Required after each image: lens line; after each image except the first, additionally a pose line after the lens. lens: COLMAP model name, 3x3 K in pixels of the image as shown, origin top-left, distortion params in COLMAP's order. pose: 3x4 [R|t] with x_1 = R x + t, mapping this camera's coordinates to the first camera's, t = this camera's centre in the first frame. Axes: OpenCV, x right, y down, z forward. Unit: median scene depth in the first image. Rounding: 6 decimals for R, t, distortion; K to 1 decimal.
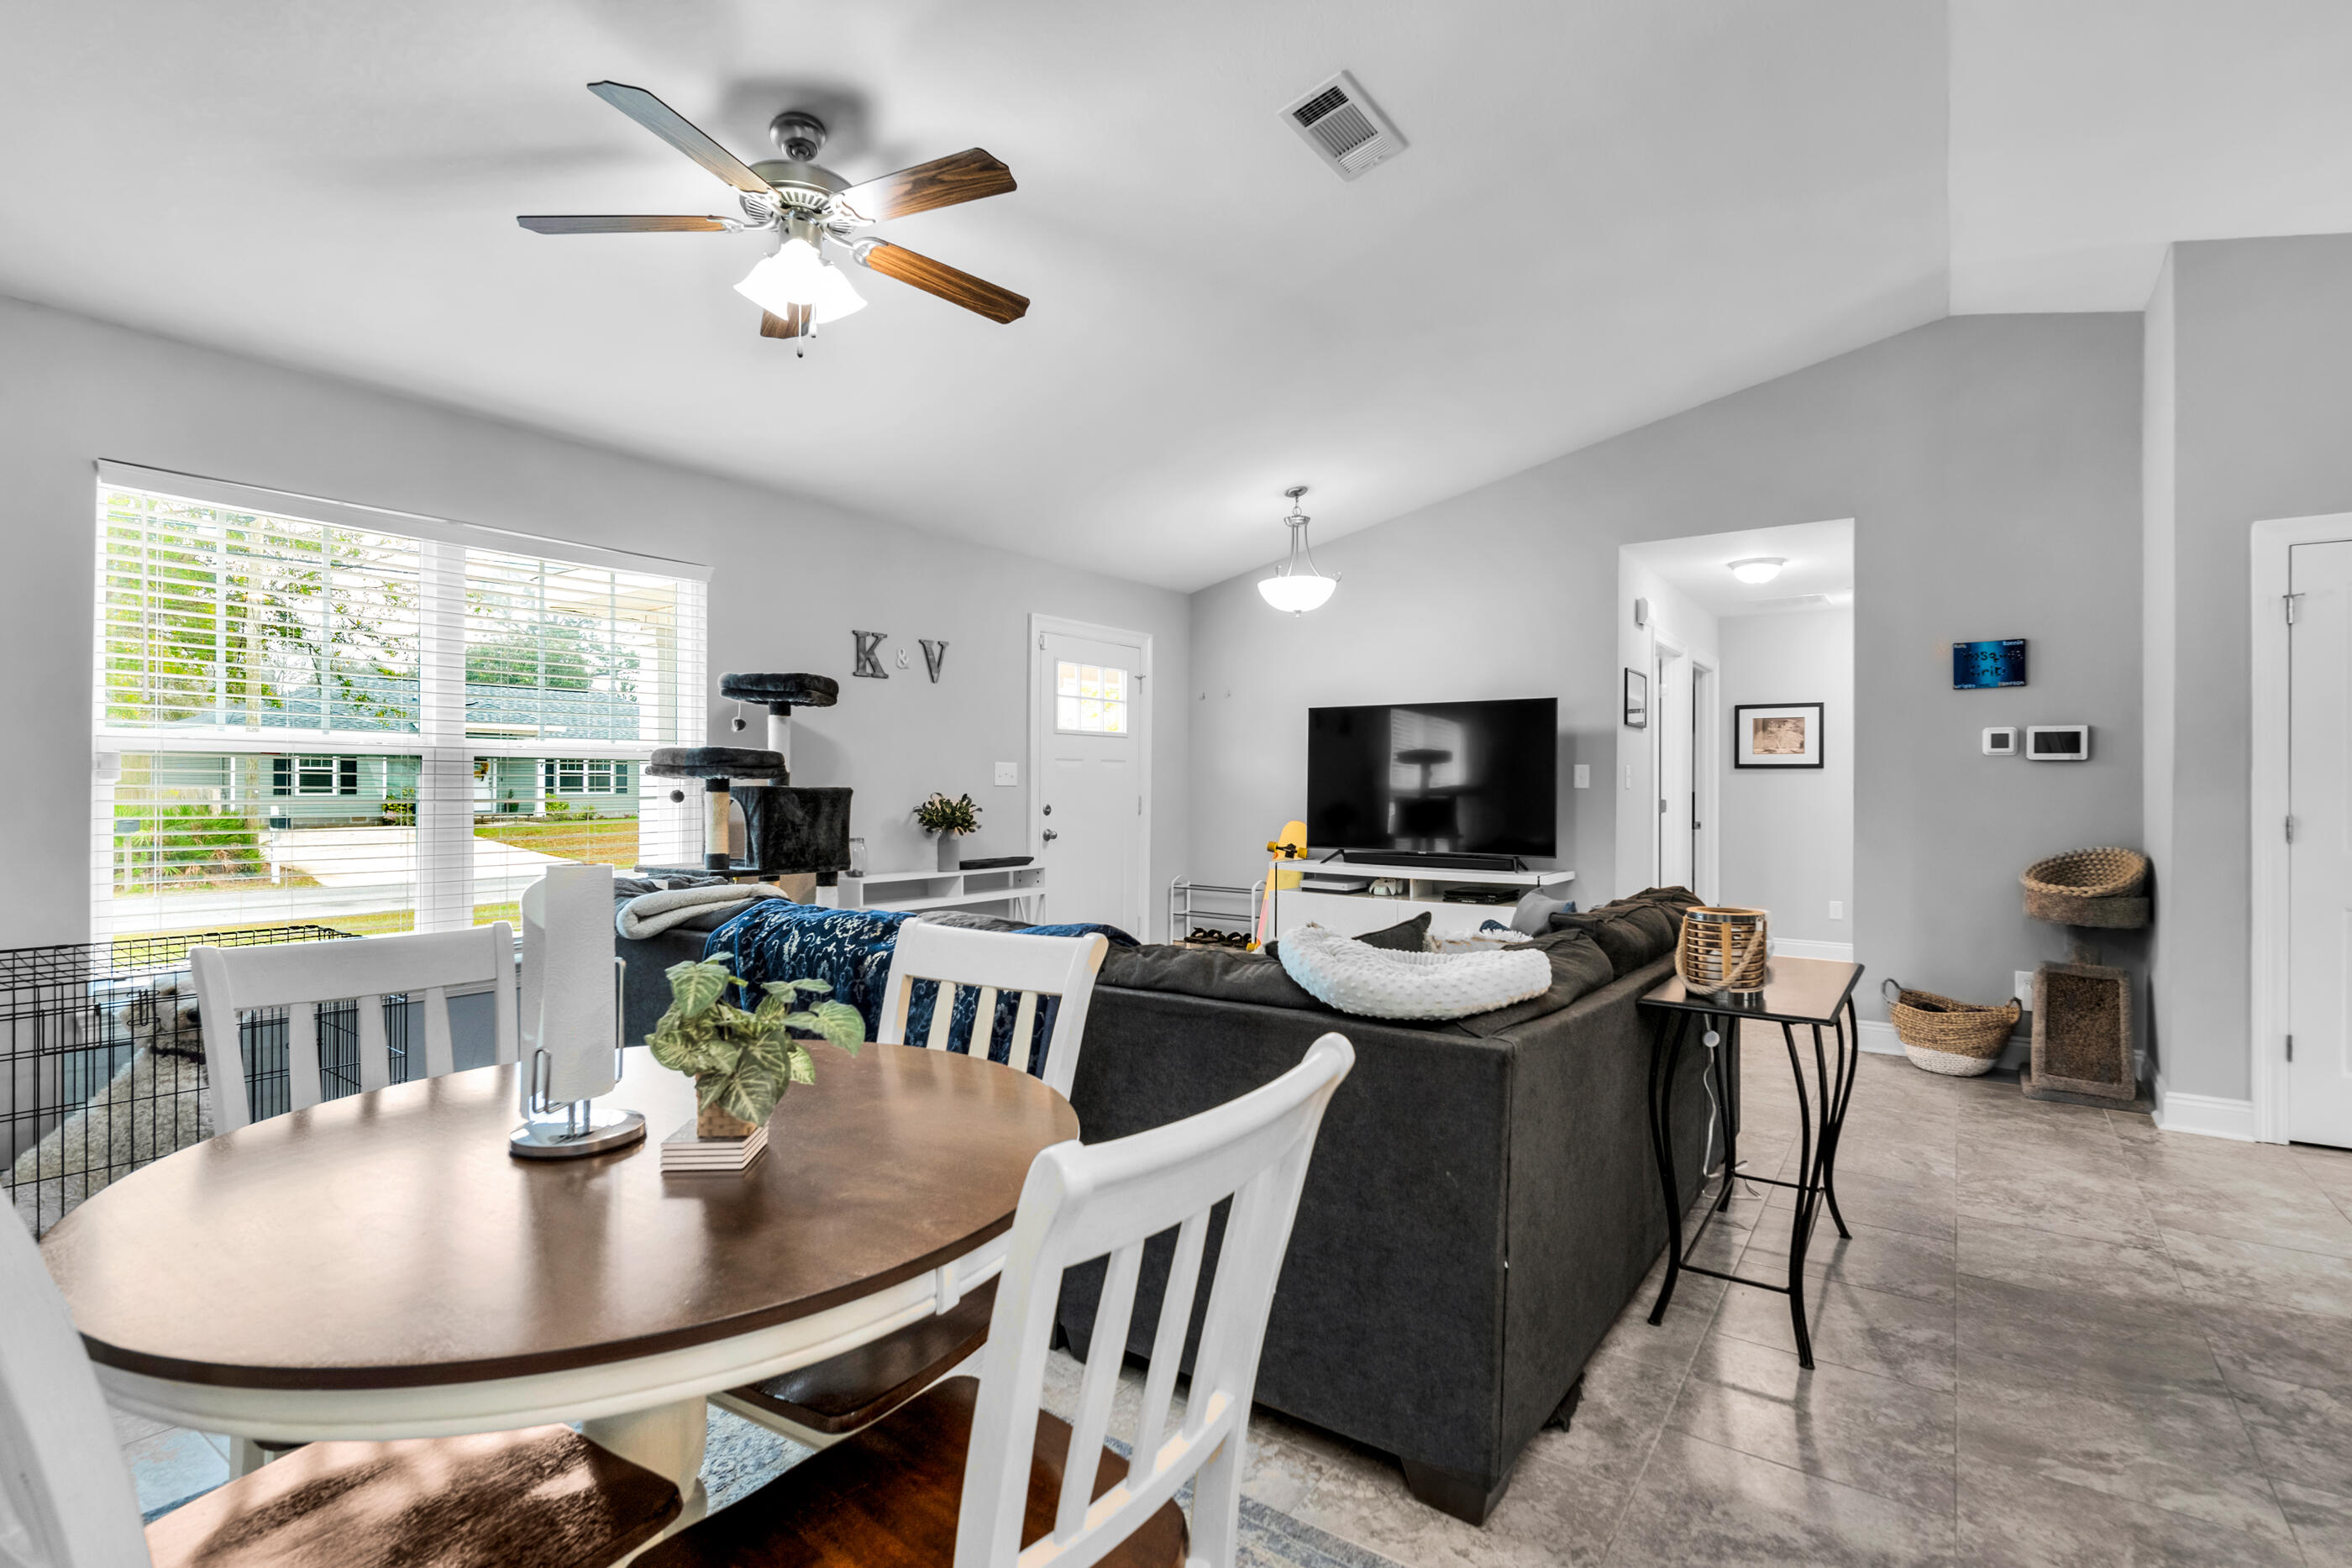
lens RADIAL K [[1131.3, 0, 1176.0], [0, 1131.3, 784.0], [0, 0, 1]] dist [0.013346, 0.000378]
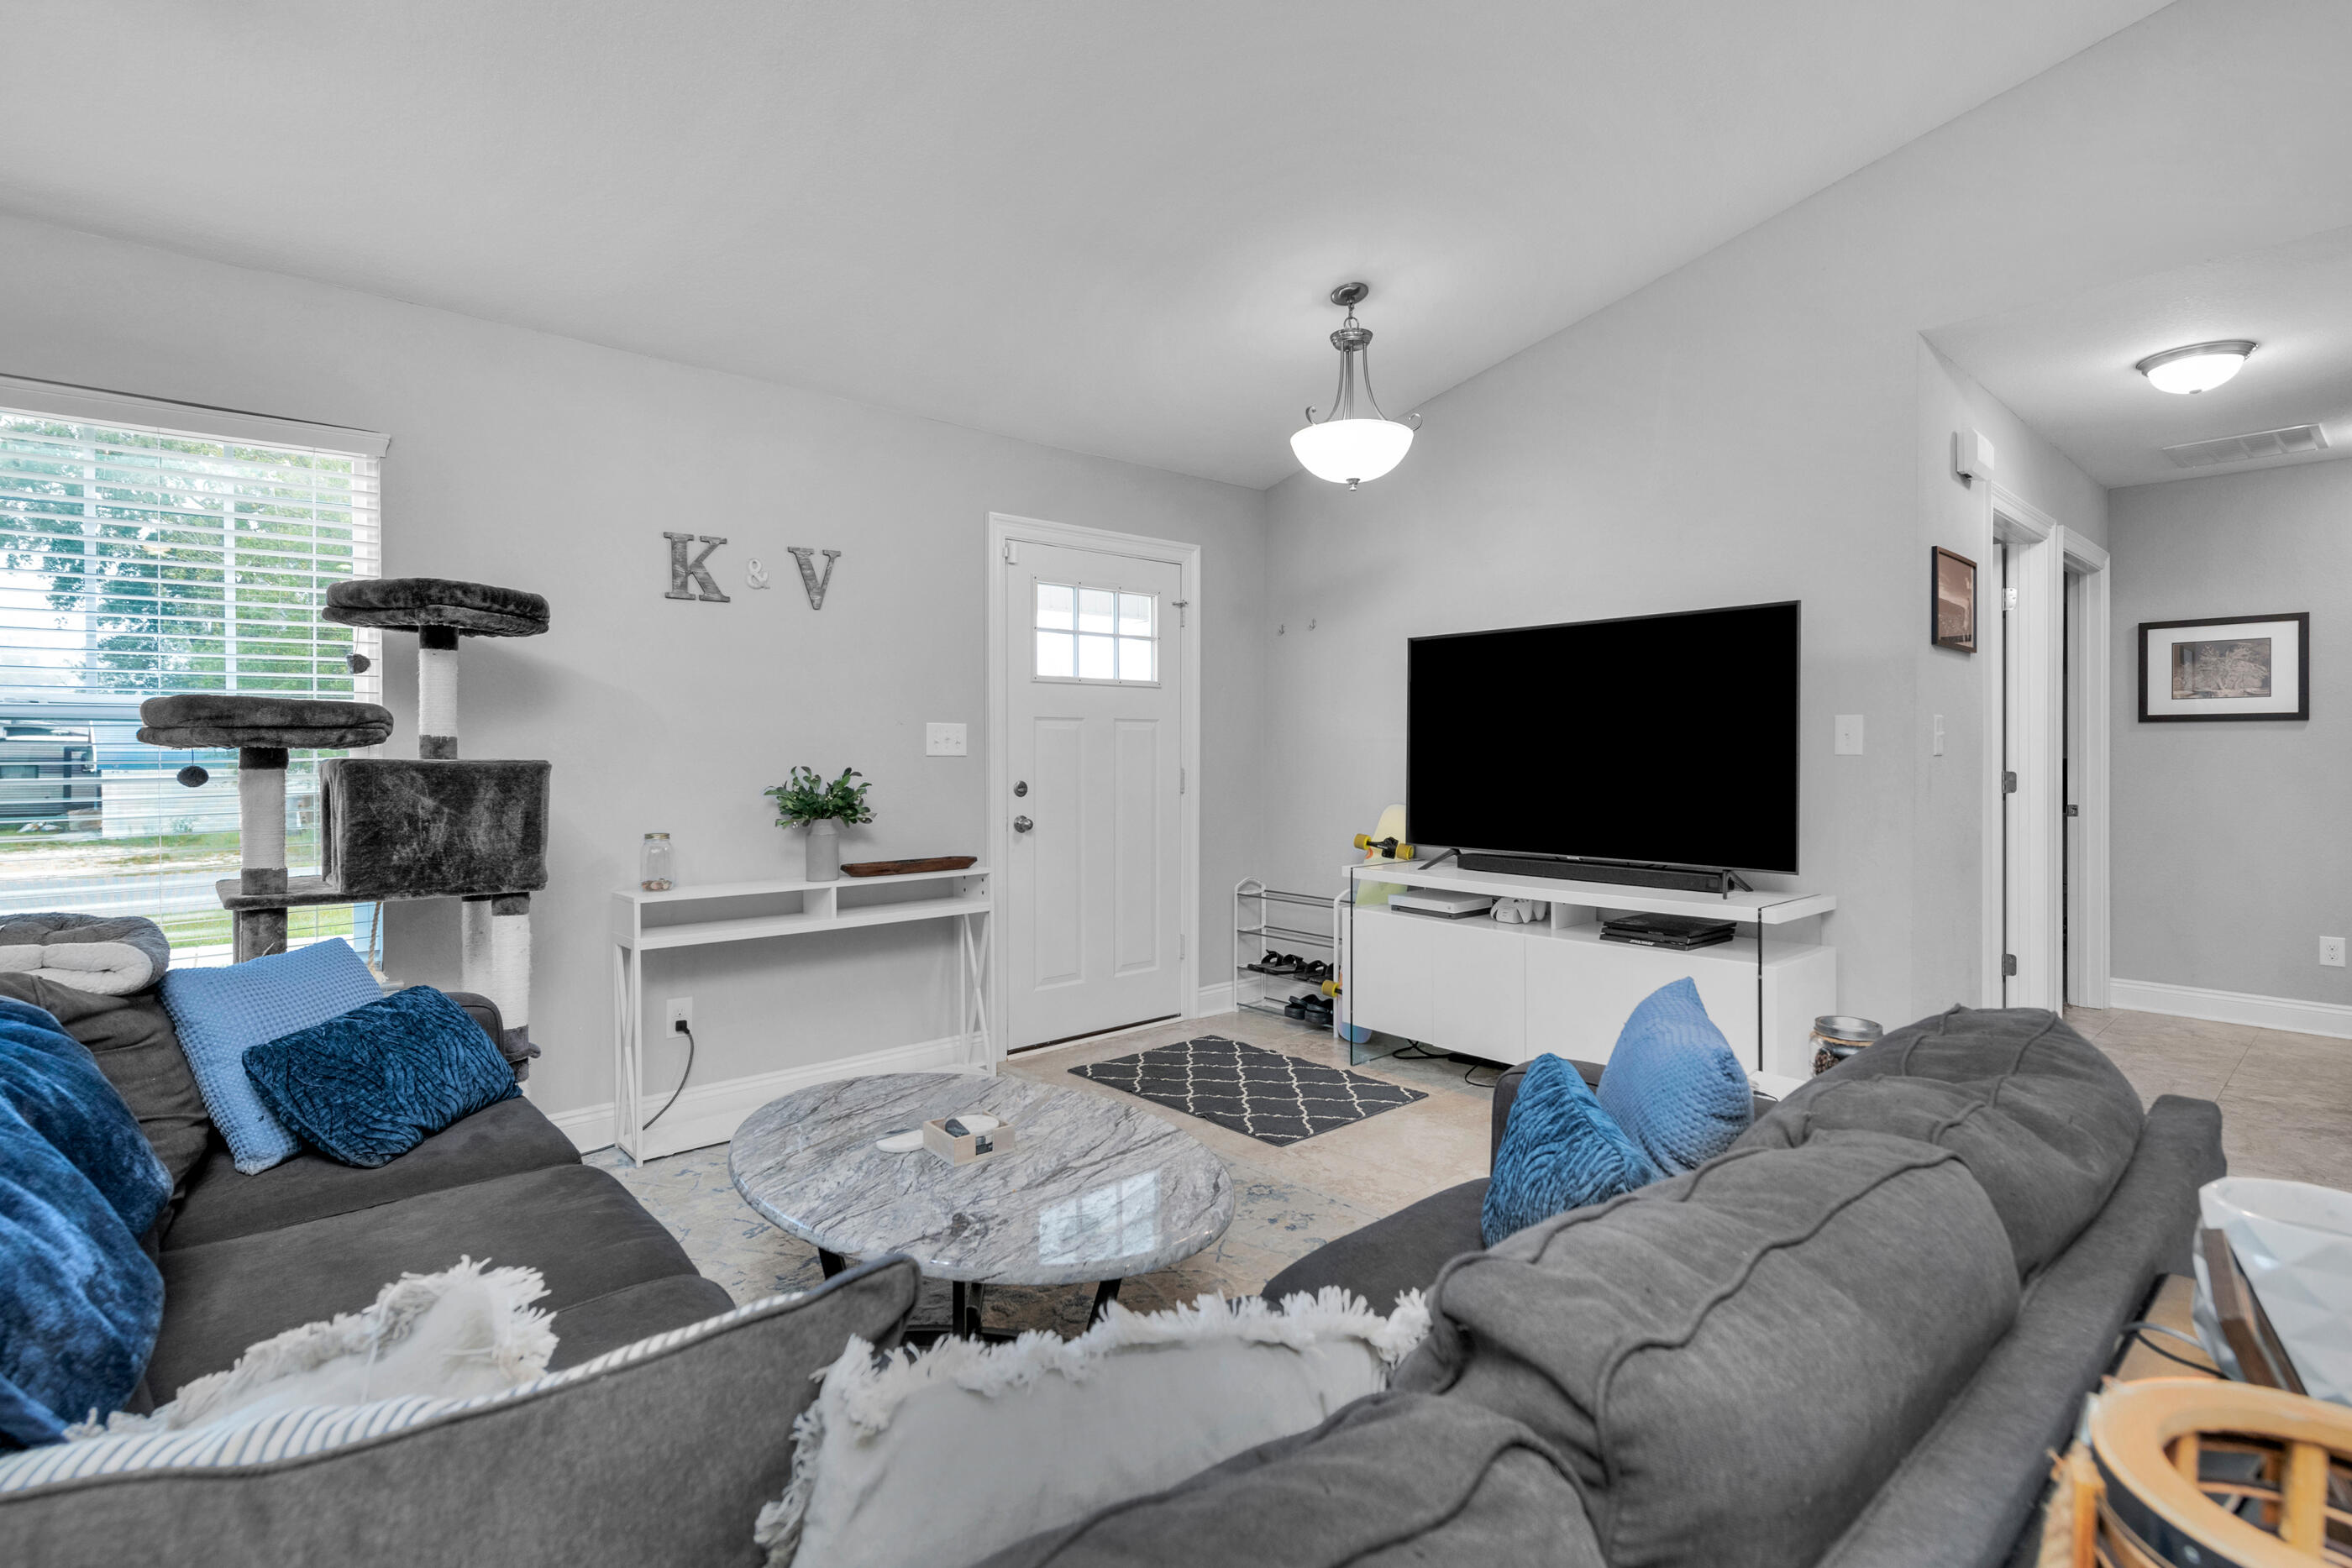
lens RADIAL K [[1123.2, 0, 1177.4], [0, 1123.2, 755.1], [0, 0, 1]] dist [0.003803, 0.000482]
pose [[0.972468, -0.004947, -0.232986, 0.149993], [0.005610, 0.999982, 0.002184, 0.000553], [0.232971, -0.003431, 0.972478, 0.339897]]
